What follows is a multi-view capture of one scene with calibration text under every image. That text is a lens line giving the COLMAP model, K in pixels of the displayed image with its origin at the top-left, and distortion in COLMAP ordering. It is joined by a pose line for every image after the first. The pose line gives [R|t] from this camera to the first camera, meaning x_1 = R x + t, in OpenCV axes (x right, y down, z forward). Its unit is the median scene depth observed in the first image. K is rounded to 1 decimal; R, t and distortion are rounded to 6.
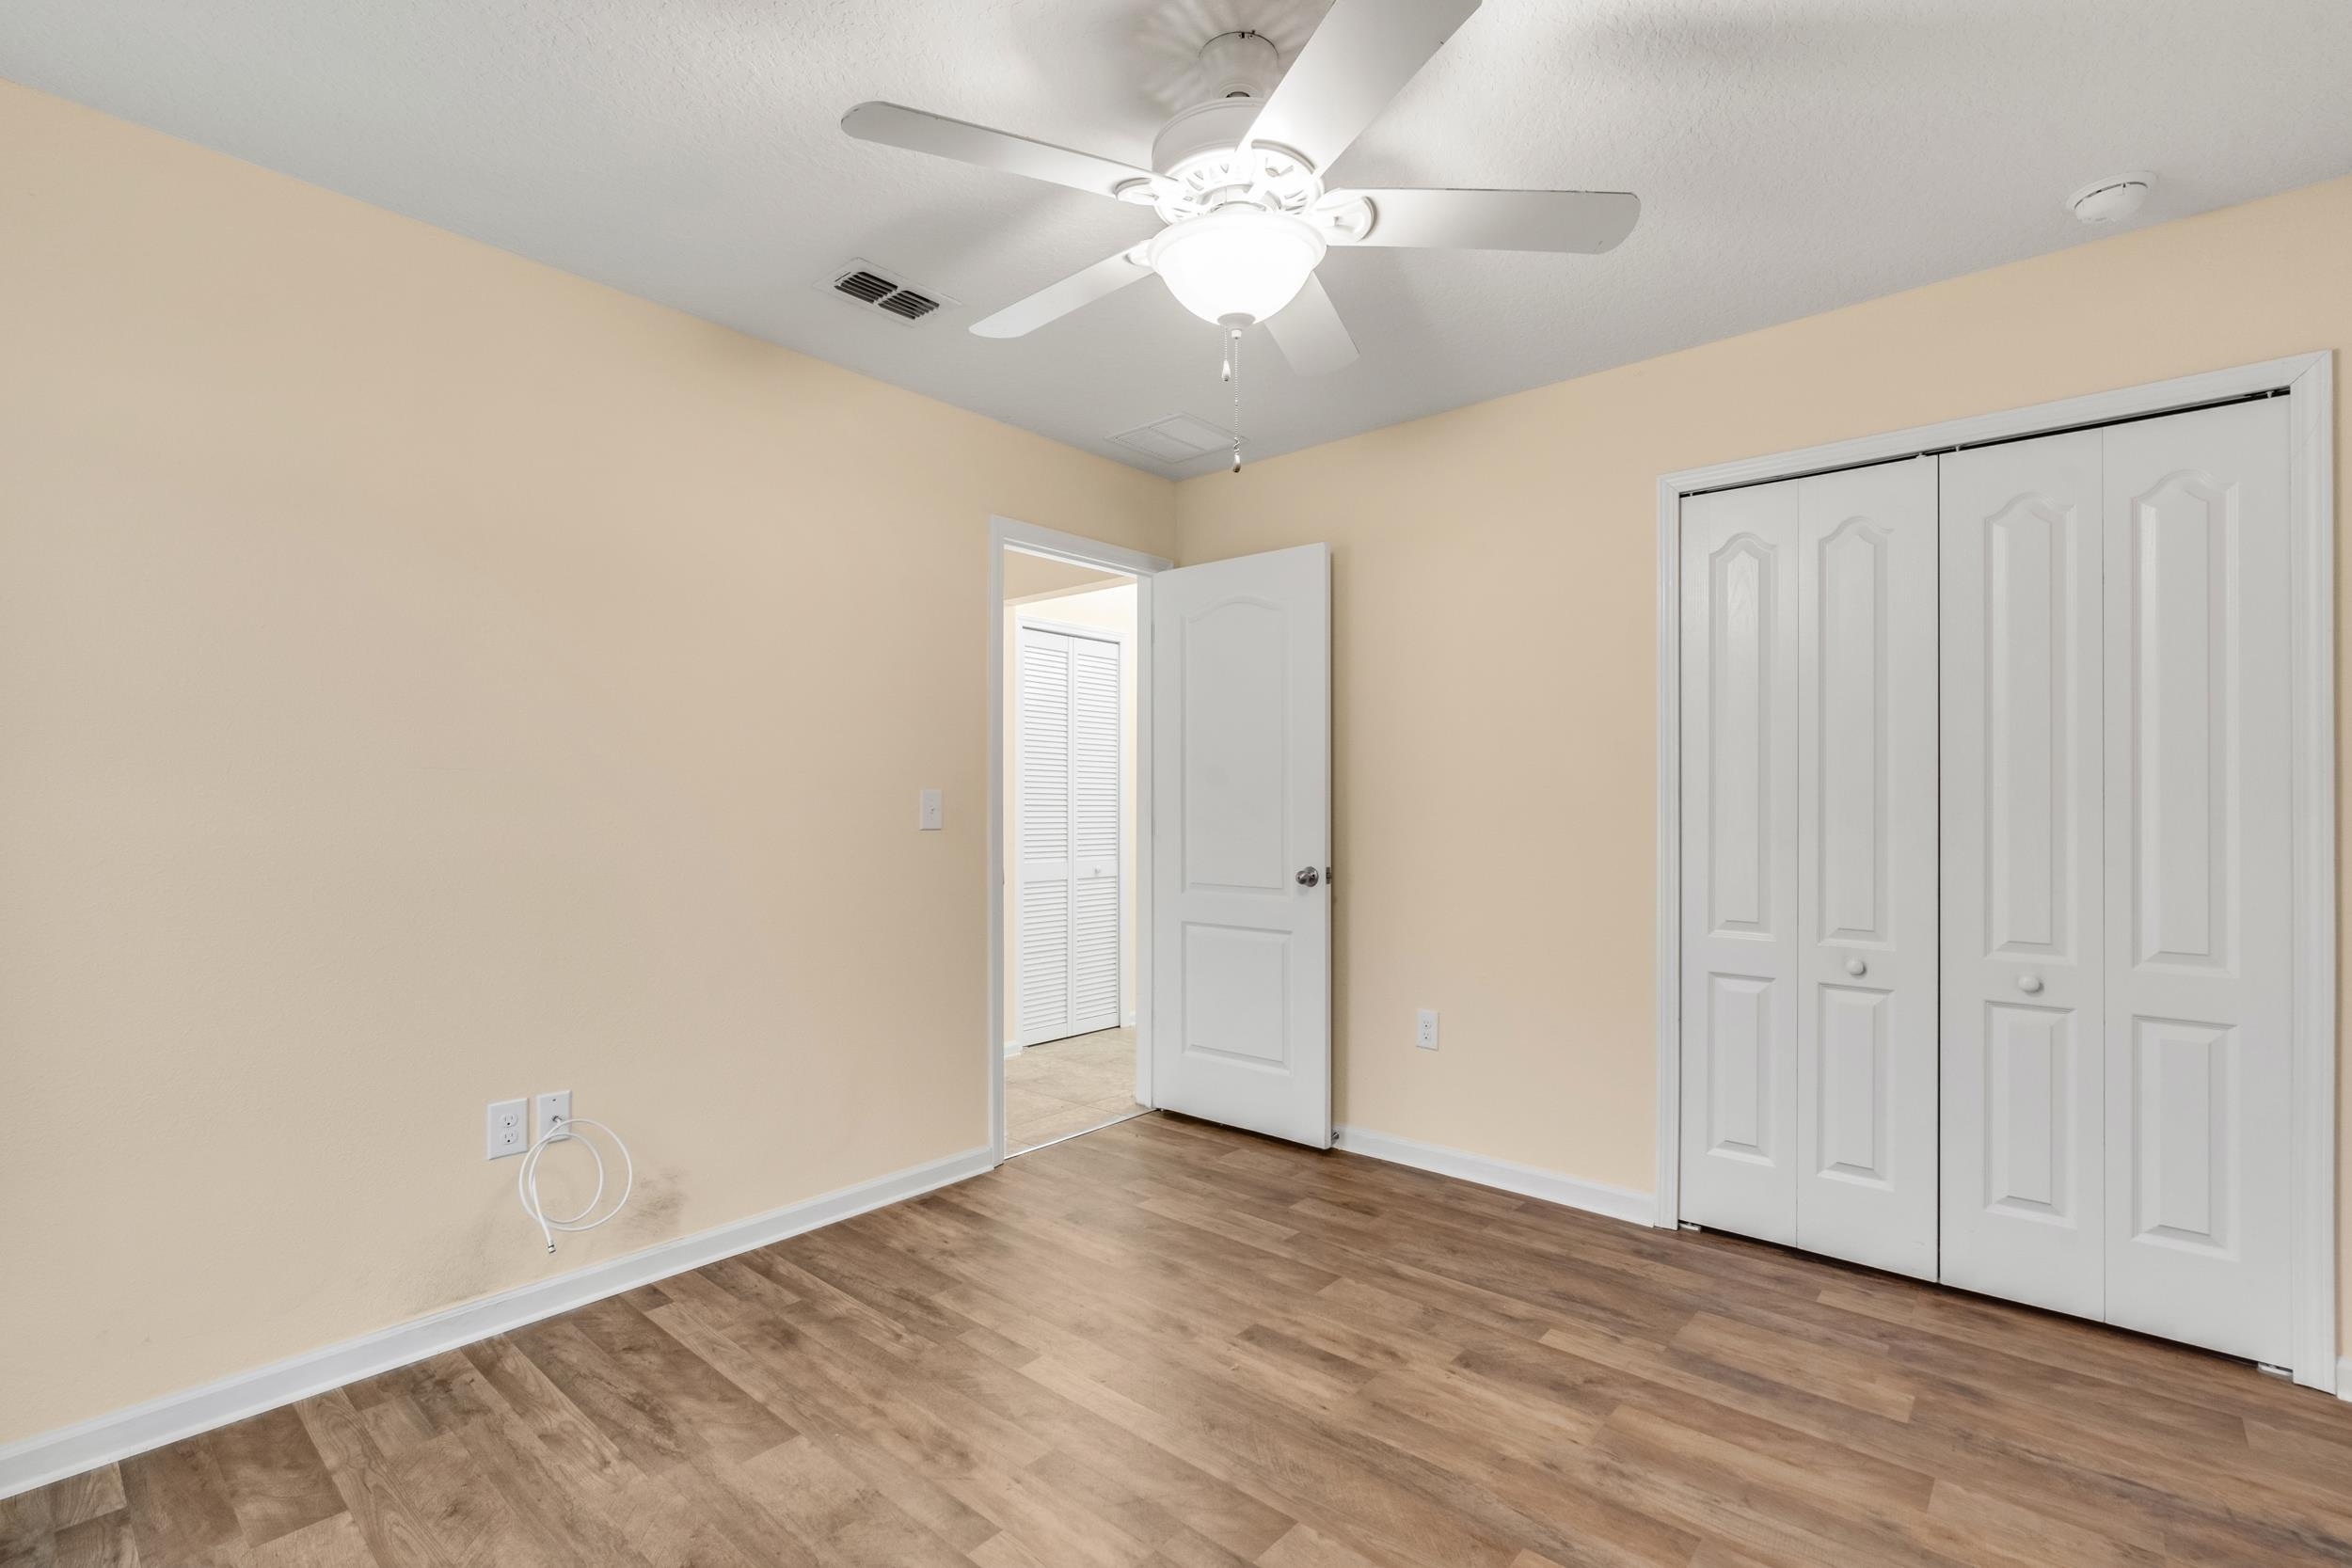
lens RADIAL K [[1128.6, 0, 1173.7], [0, 1128.6, 785.8], [0, 0, 1]] dist [0.001327, 0.000630]
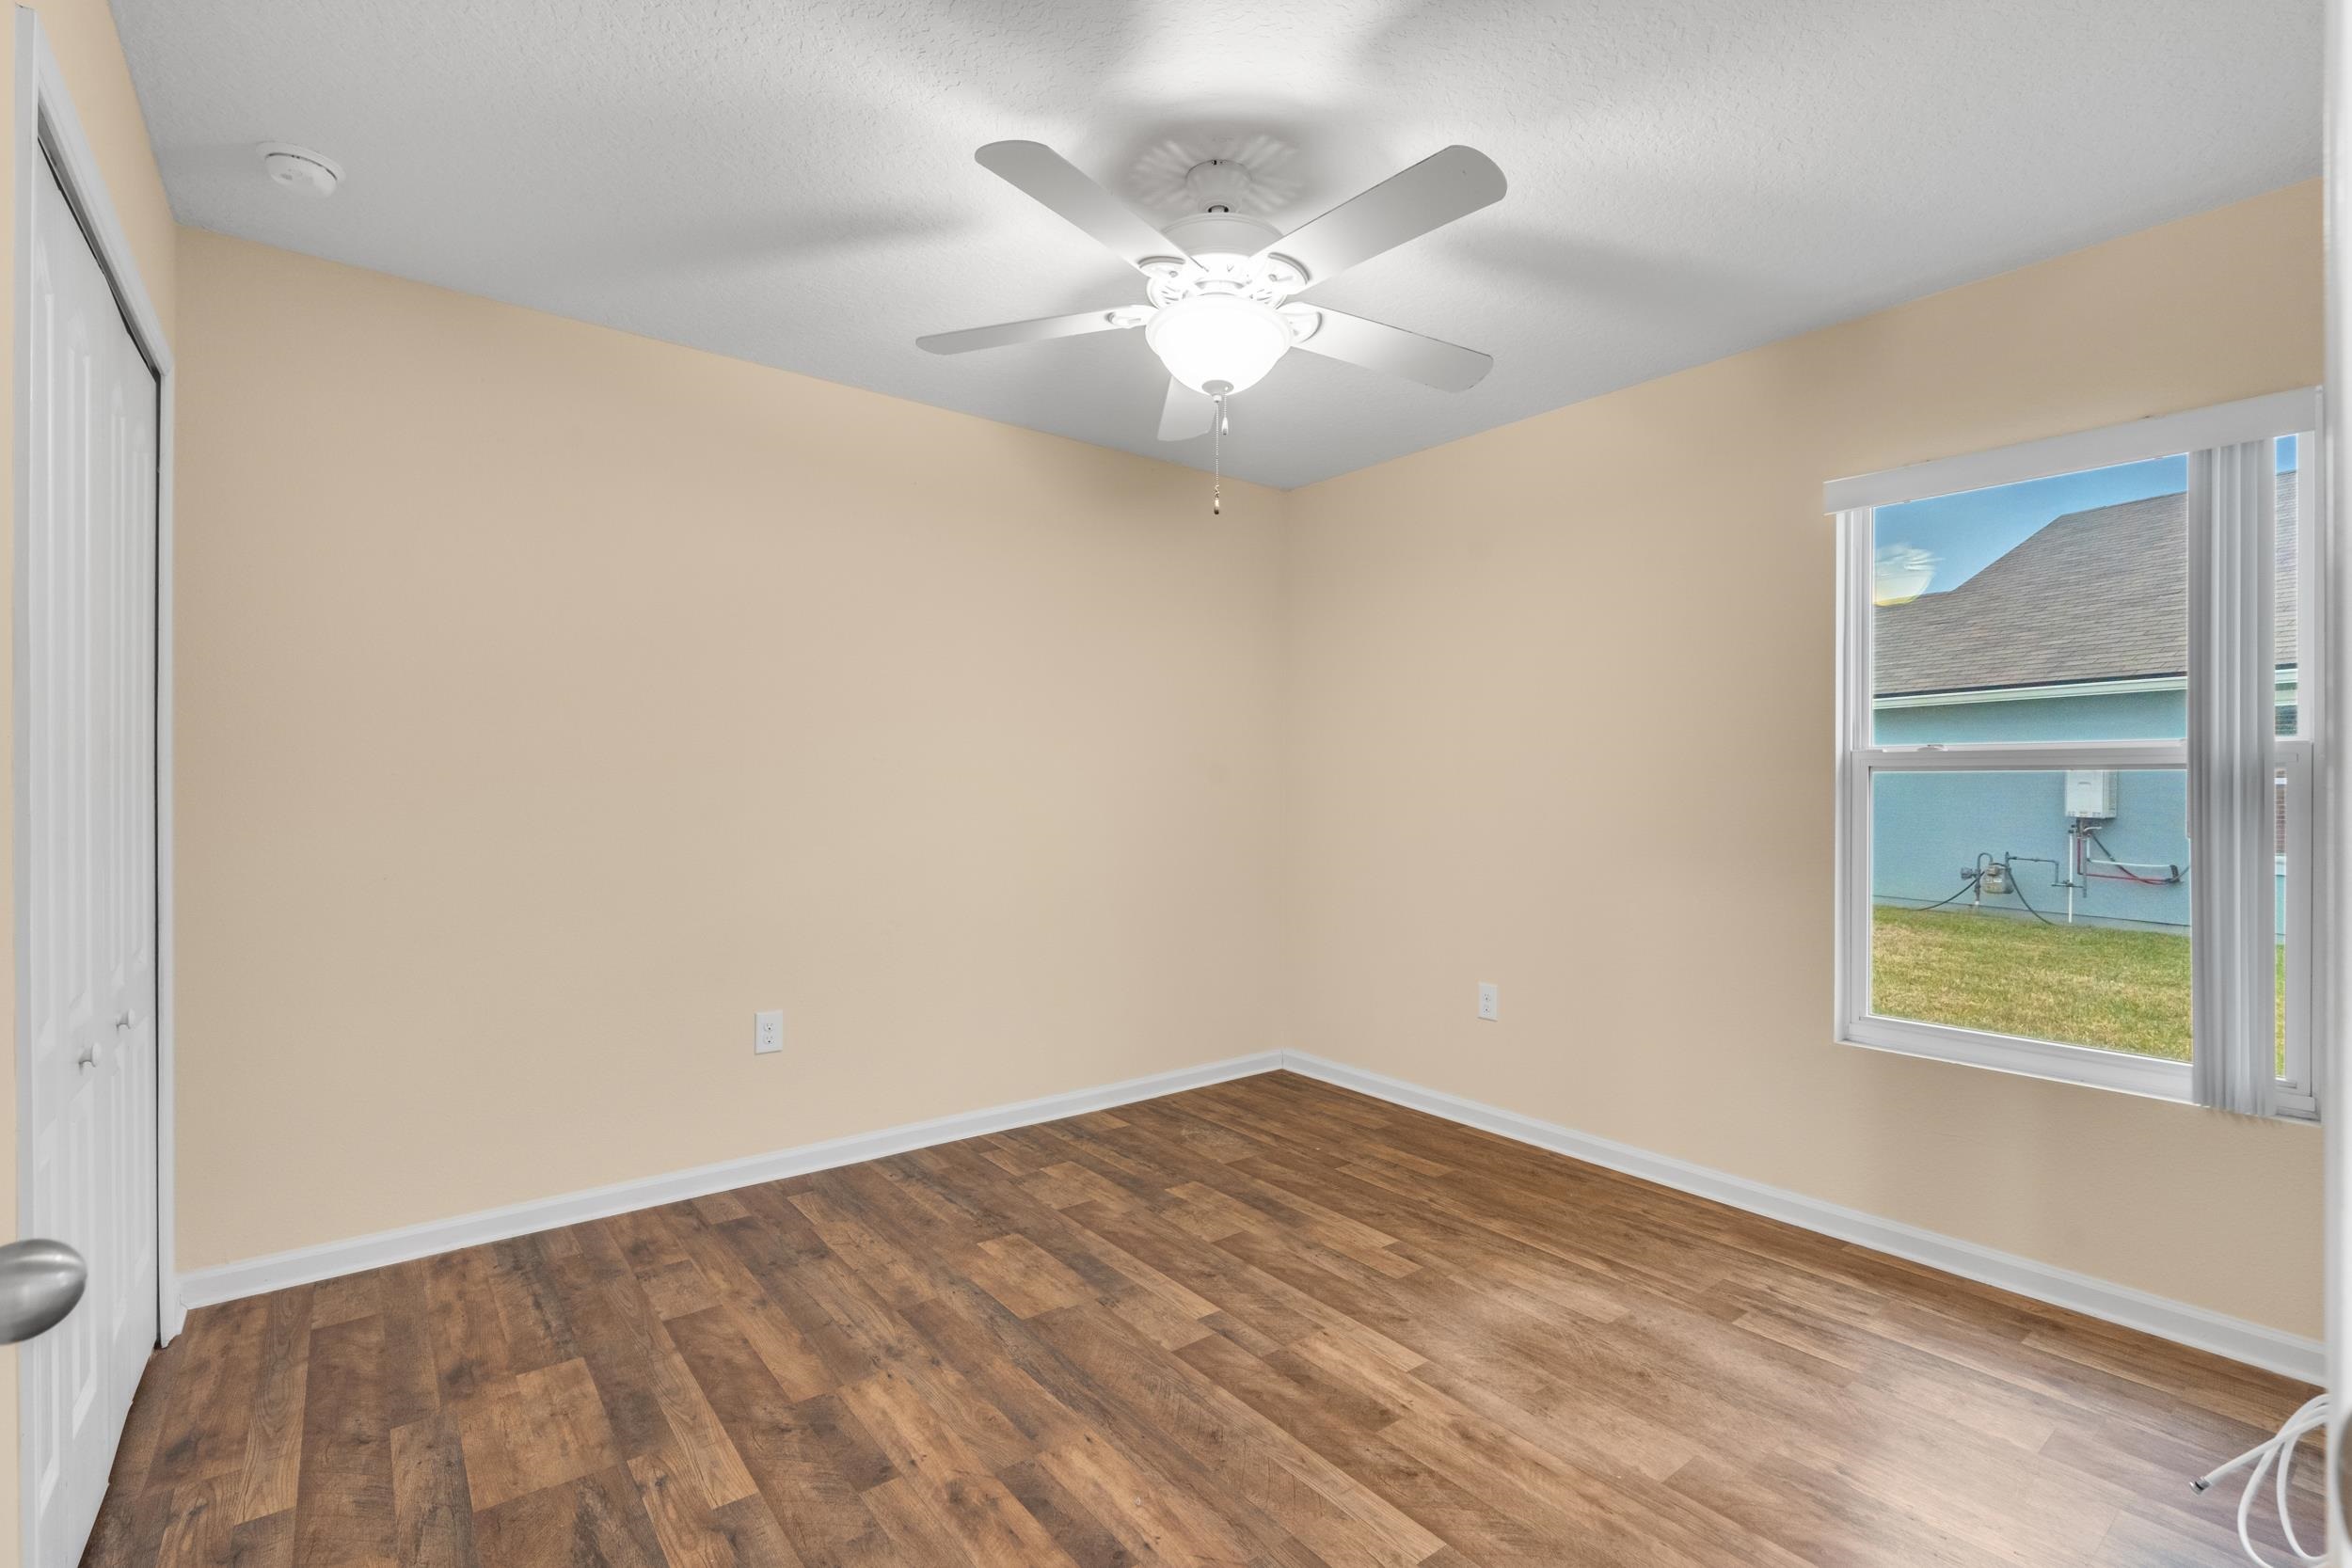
lens RADIAL K [[1087.0, 0, 1185.3], [0, 1087.0, 799.3], [0, 0, 1]] dist [-0.001269, 0.000170]
pose [[-0.985032, -0.004288, 0.172321, -0.099129], [-0.005390, 0.999968, -0.005924, 0.030198], [-0.172290, -0.006764, -0.985023, 1.913235]]
